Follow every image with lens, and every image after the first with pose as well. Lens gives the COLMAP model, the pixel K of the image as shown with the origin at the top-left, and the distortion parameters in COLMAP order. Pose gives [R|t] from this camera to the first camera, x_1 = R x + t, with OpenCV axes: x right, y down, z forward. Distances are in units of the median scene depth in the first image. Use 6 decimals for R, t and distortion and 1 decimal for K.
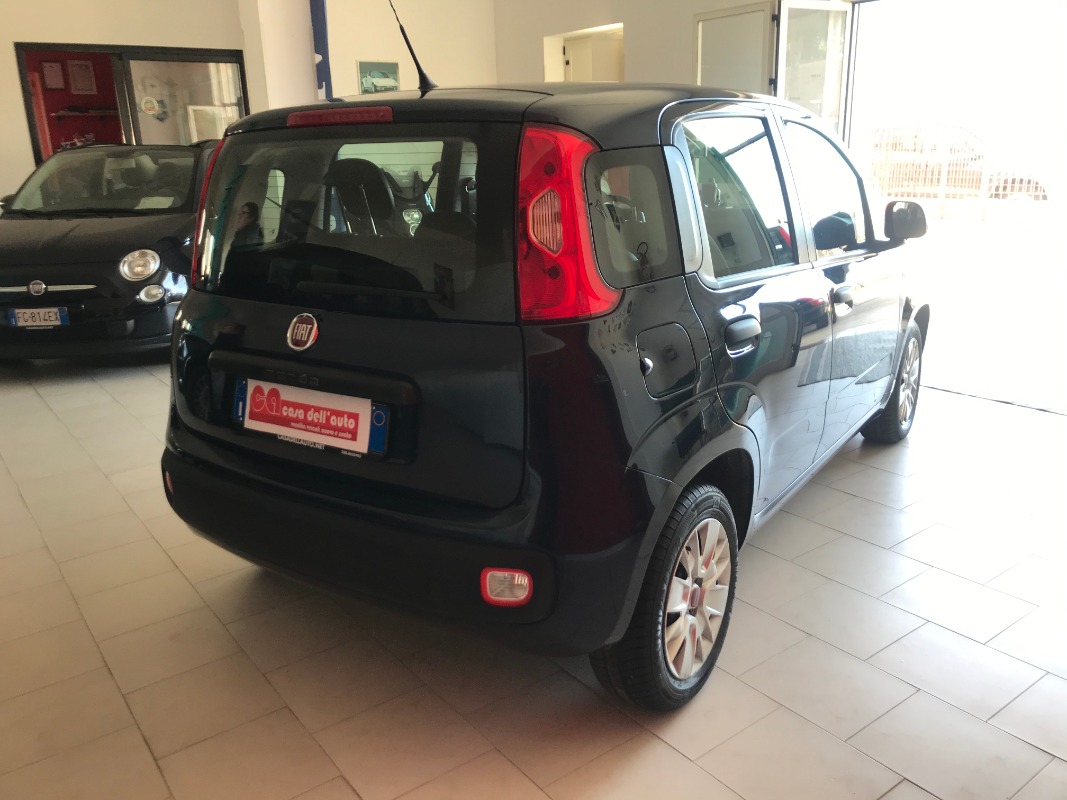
lens RADIAL K [[869.3, 0, 531.8], [0, 869.3, 396.9], [0, 0, 1]] dist [0.005499, 0.007075]
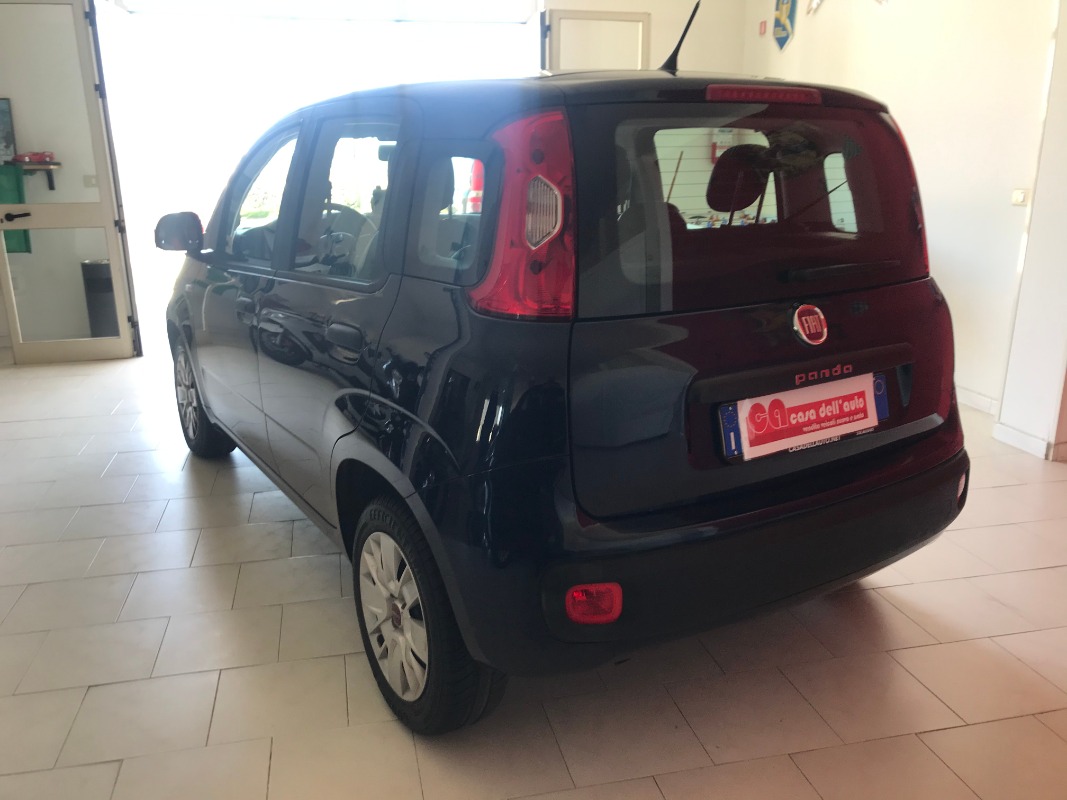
lens RADIAL K [[869.3, 0, 529.7], [0, 869.3, 407.3], [0, 0, 1]] dist [0.005499, 0.007075]
pose [[0.429738, -0.222583, 0.875090, -1.200417], [0.255895, 0.959430, 0.118370, -0.173103], [-0.865935, 0.173063, 0.469261, 0.829967]]
